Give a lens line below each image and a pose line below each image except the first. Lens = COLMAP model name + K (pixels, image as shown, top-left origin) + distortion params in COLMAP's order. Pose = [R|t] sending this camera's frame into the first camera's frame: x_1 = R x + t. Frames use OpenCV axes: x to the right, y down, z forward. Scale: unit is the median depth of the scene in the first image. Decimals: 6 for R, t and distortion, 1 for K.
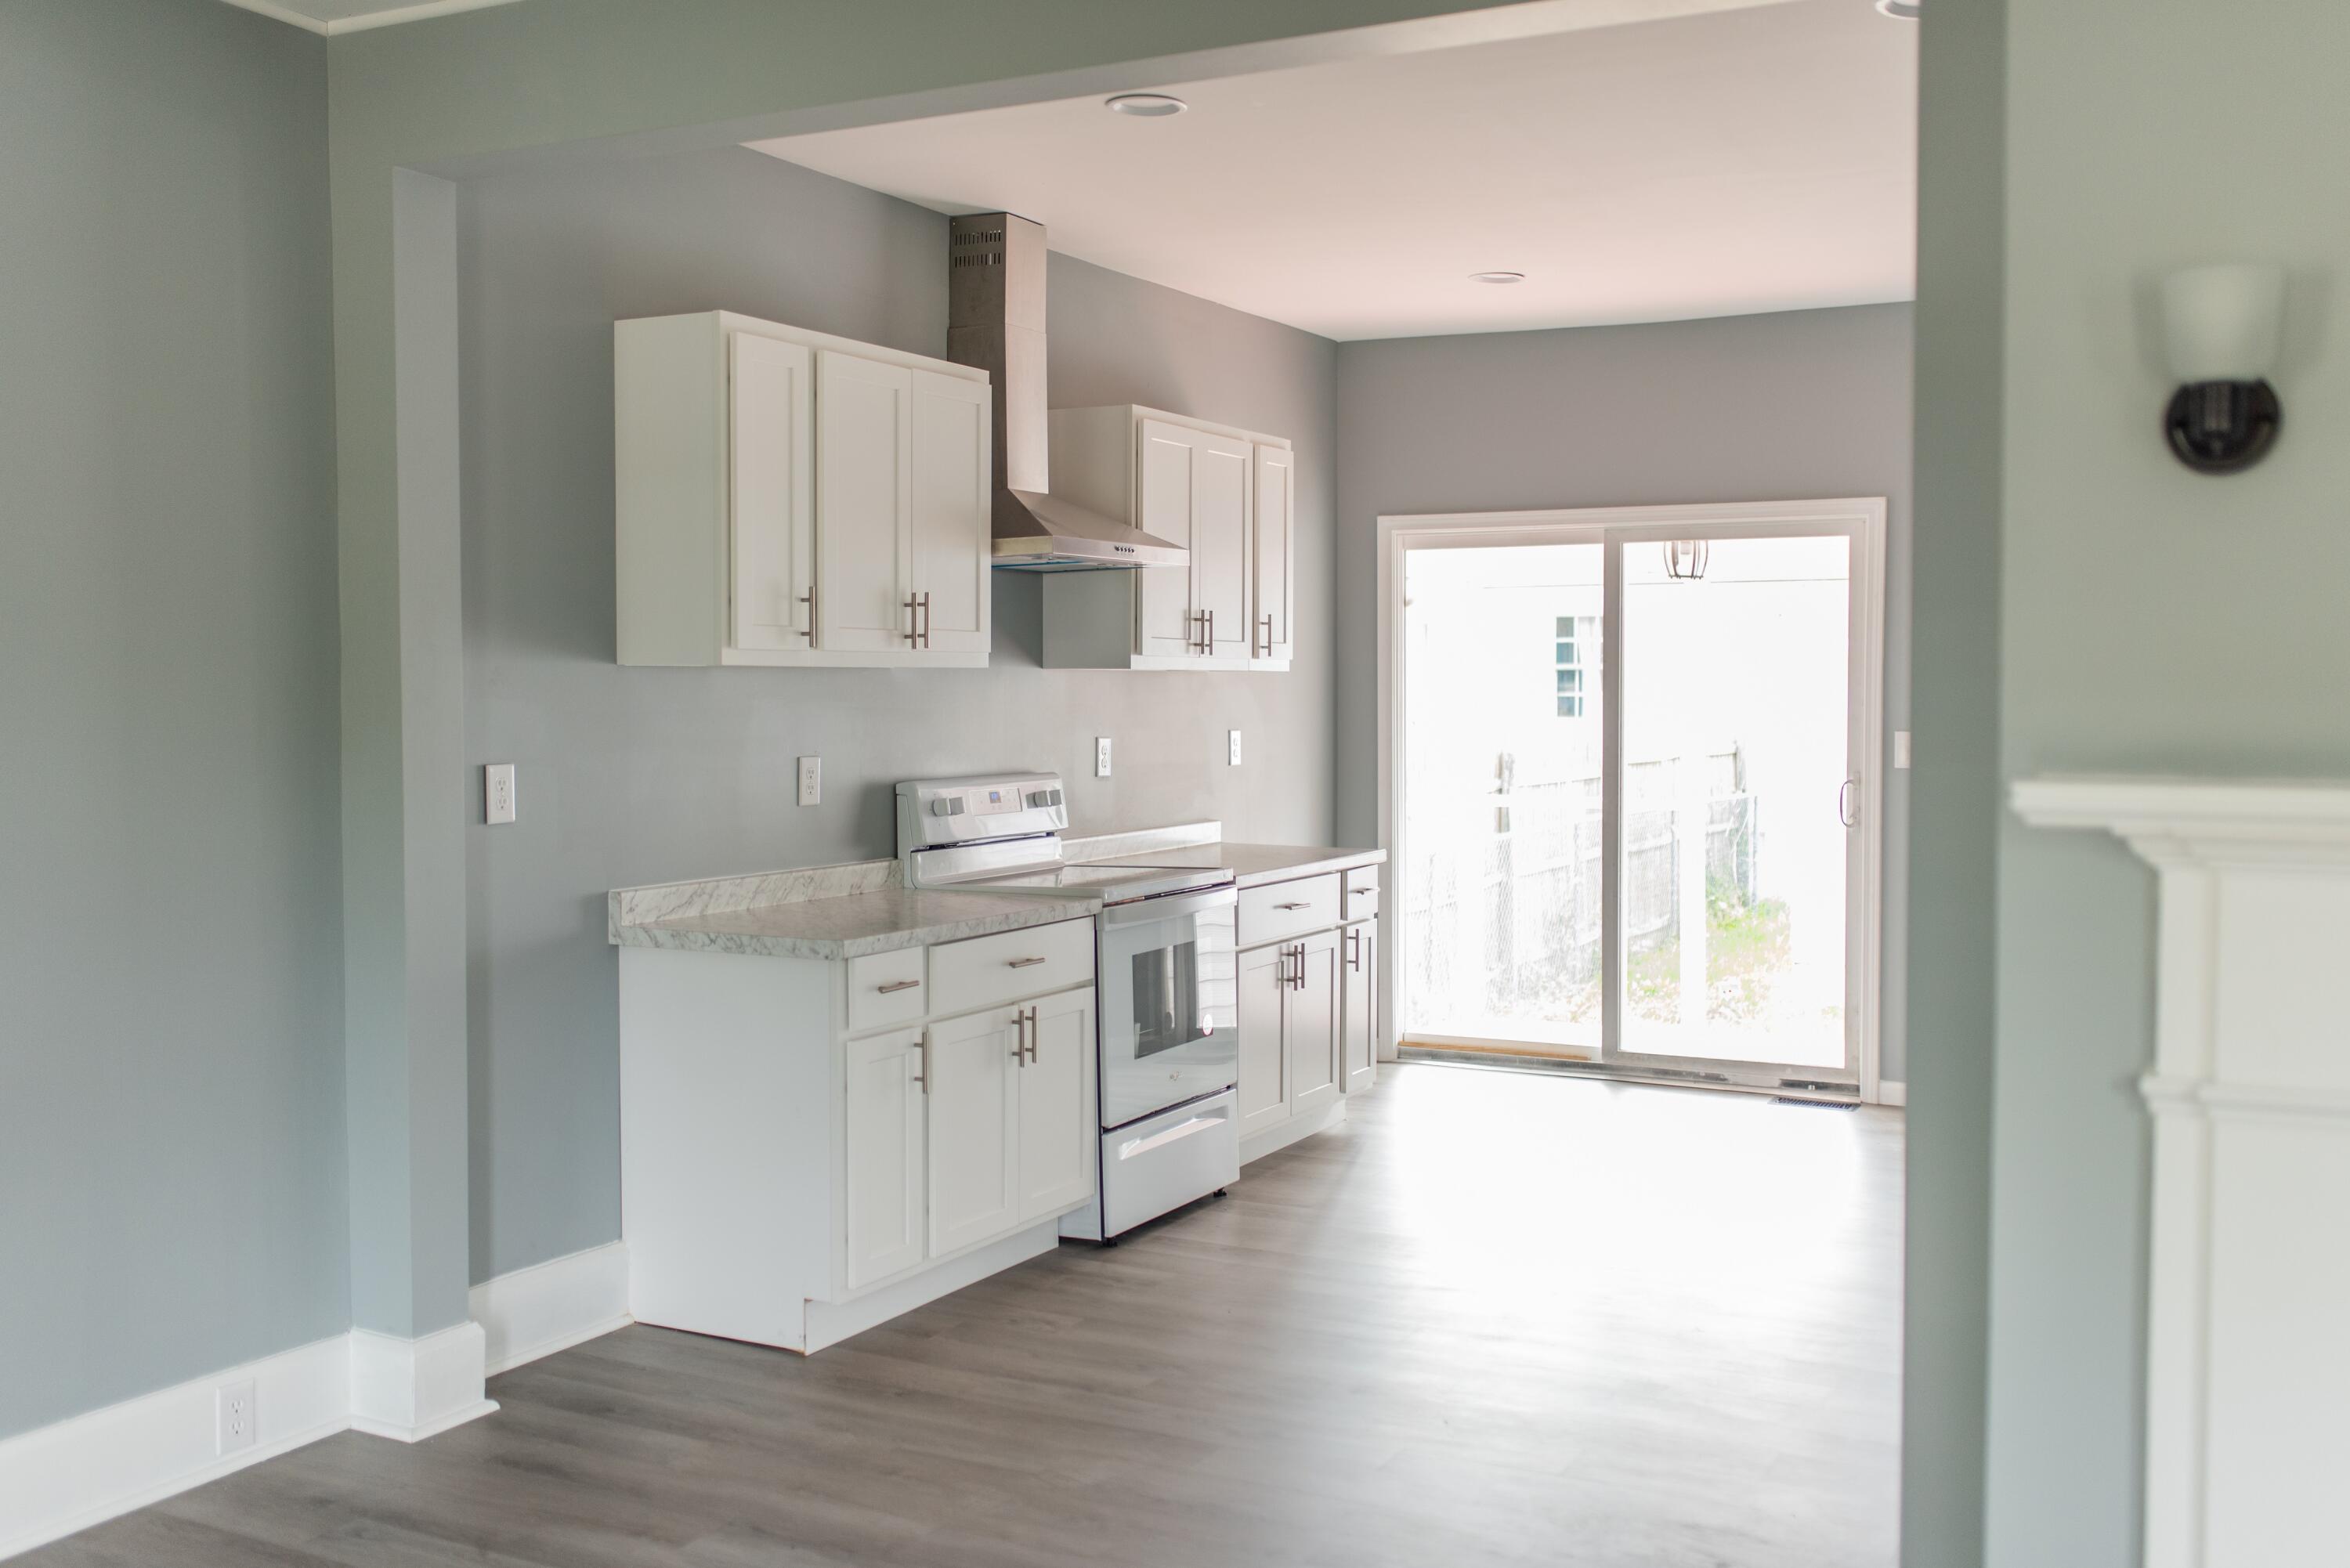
lens RADIAL K [[2221.2, 0, 1175.0], [0, 2221.2, 784.0], [0, 0, 1]] dist [-0.002871, -0.000684]
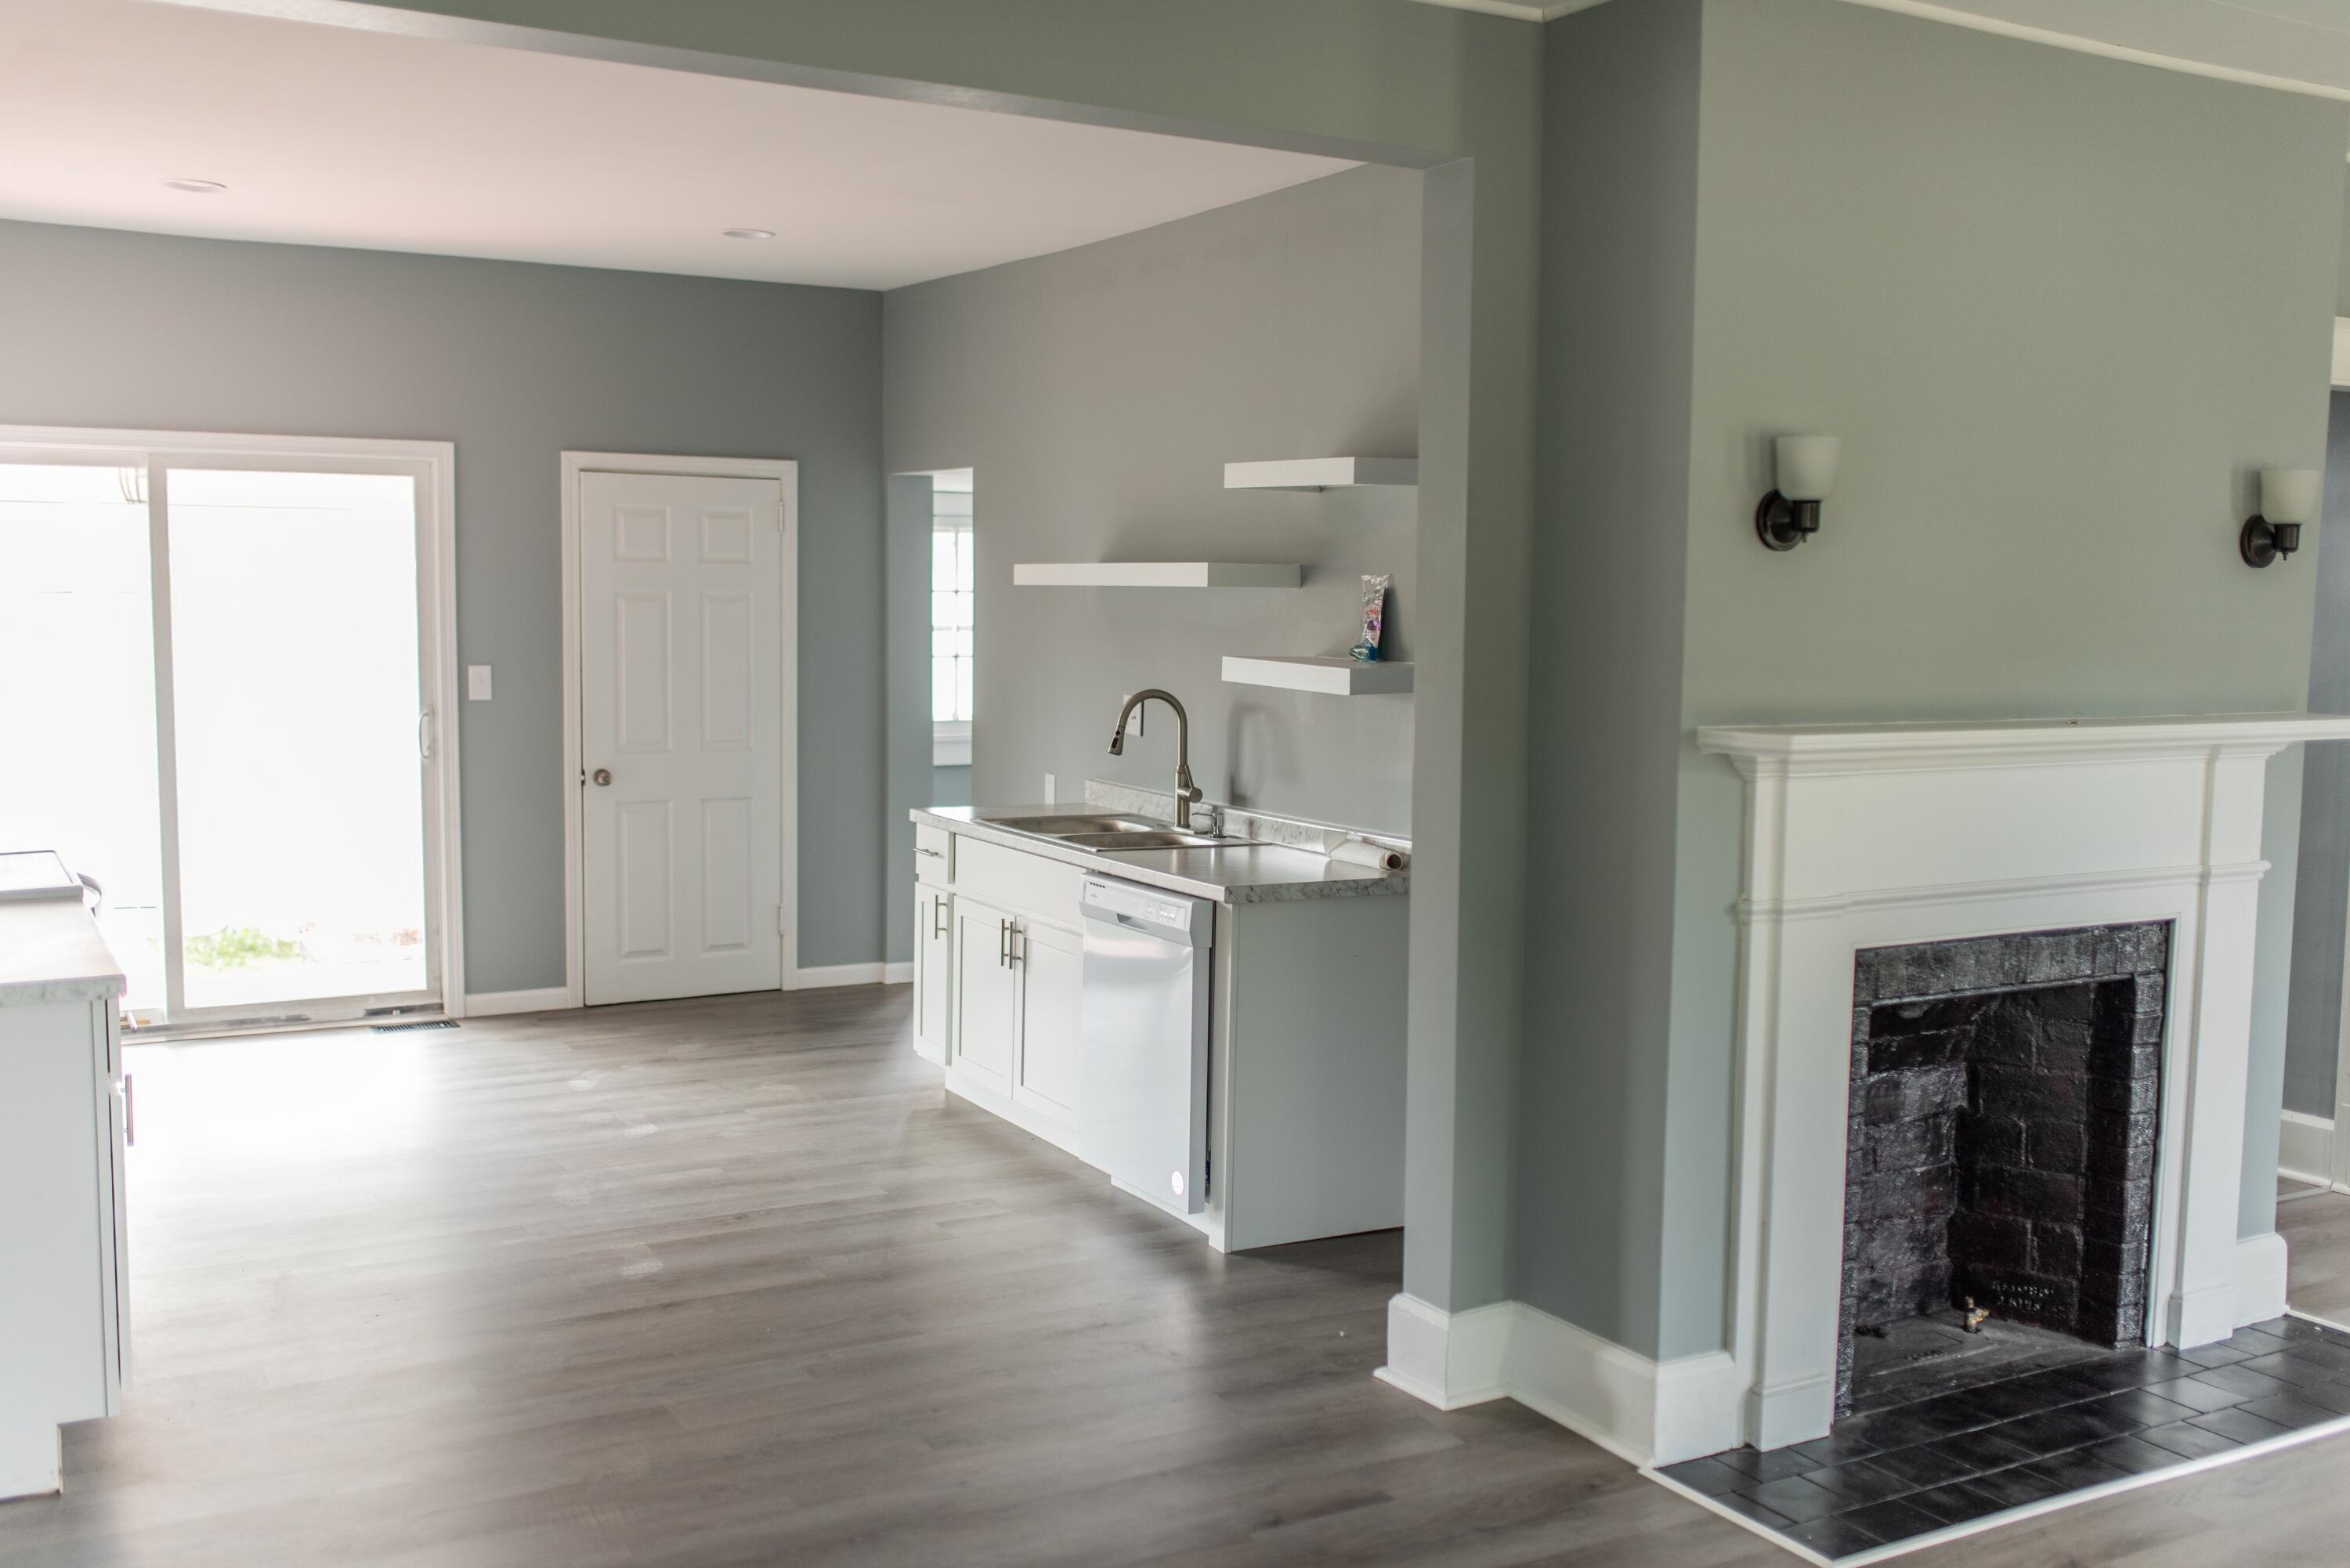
lens RADIAL K [[2221.2, 0, 1175.0], [0, 2221.2, 784.0], [0, 0, 1]] dist [-0.002871, -0.000684]
pose [[0.530697, -0.067575, 0.844864, -0.559511], [0.027055, 0.997659, 0.062801, -0.035009], [-0.847130, -0.010470, 0.531283, 0.214430]]
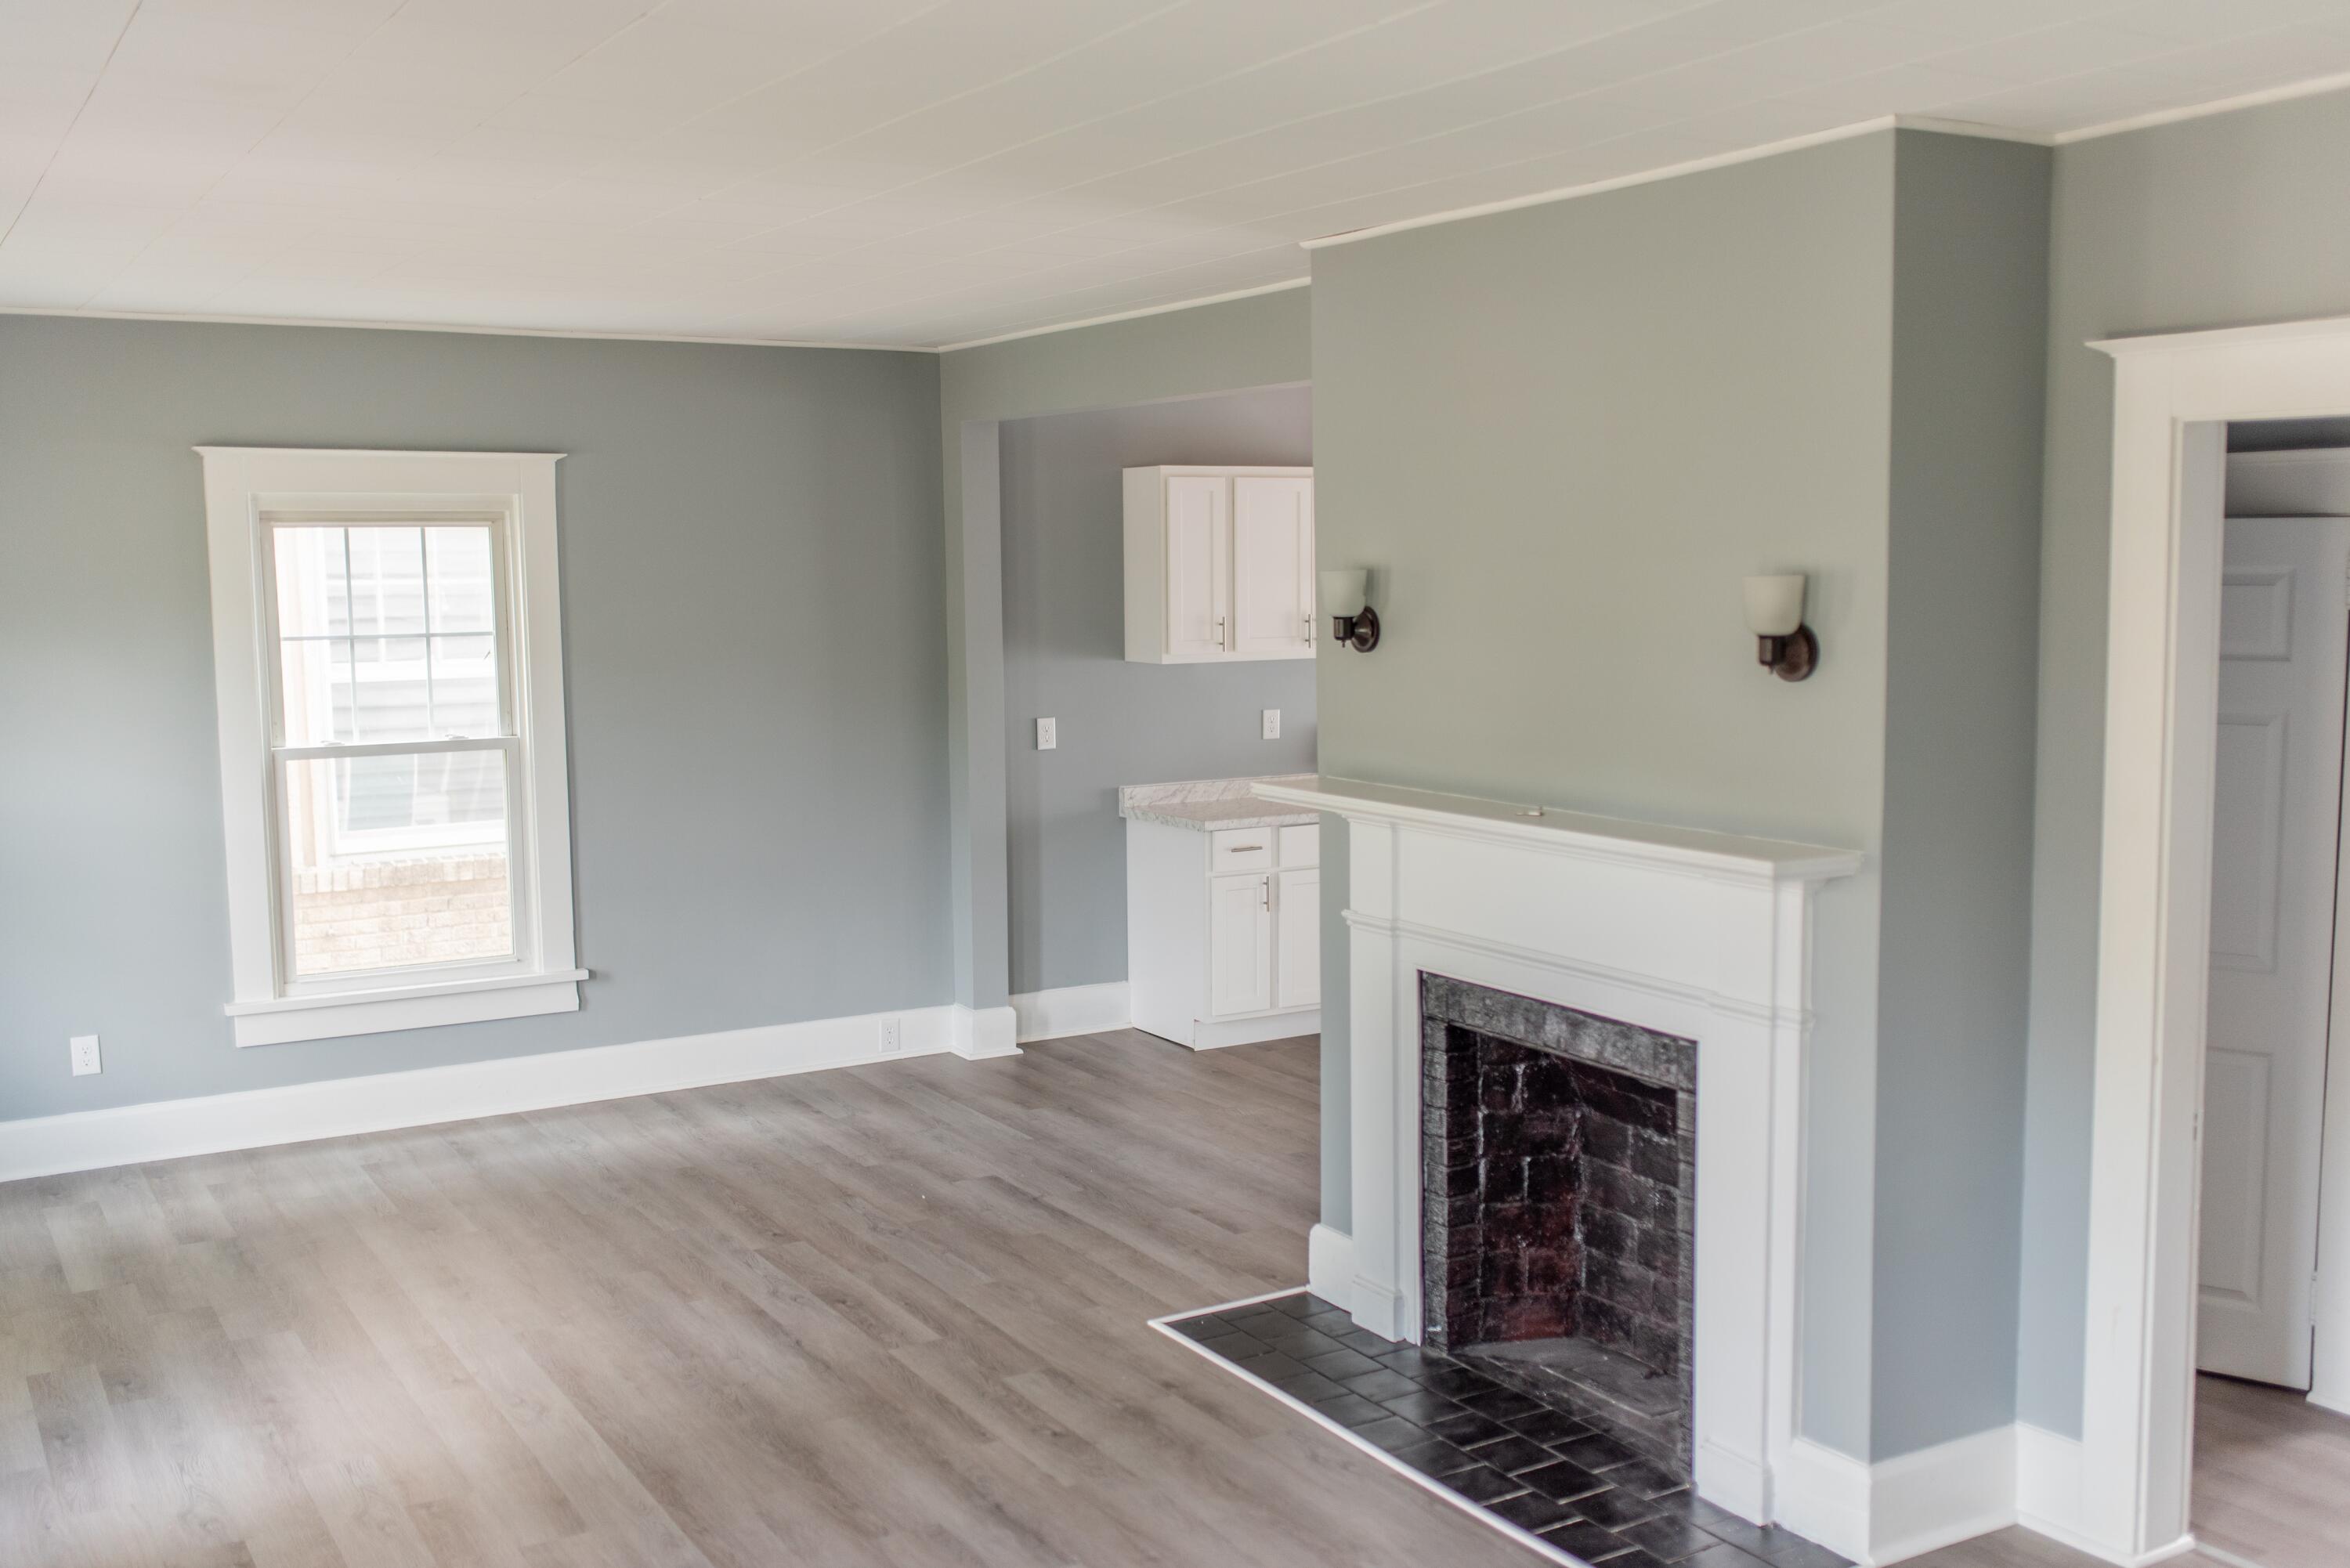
lens RADIAL K [[2221.2, 0, 1175.0], [0, 2221.2, 784.0], [0, 0, 1]] dist [-0.002871, -0.000684]
pose [[0.856479, 0.041660, -0.514498, 0.673266], [-0.010297, 0.997918, 0.063662, -0.065848], [0.516080, -0.049227, 0.855125, -0.488070]]
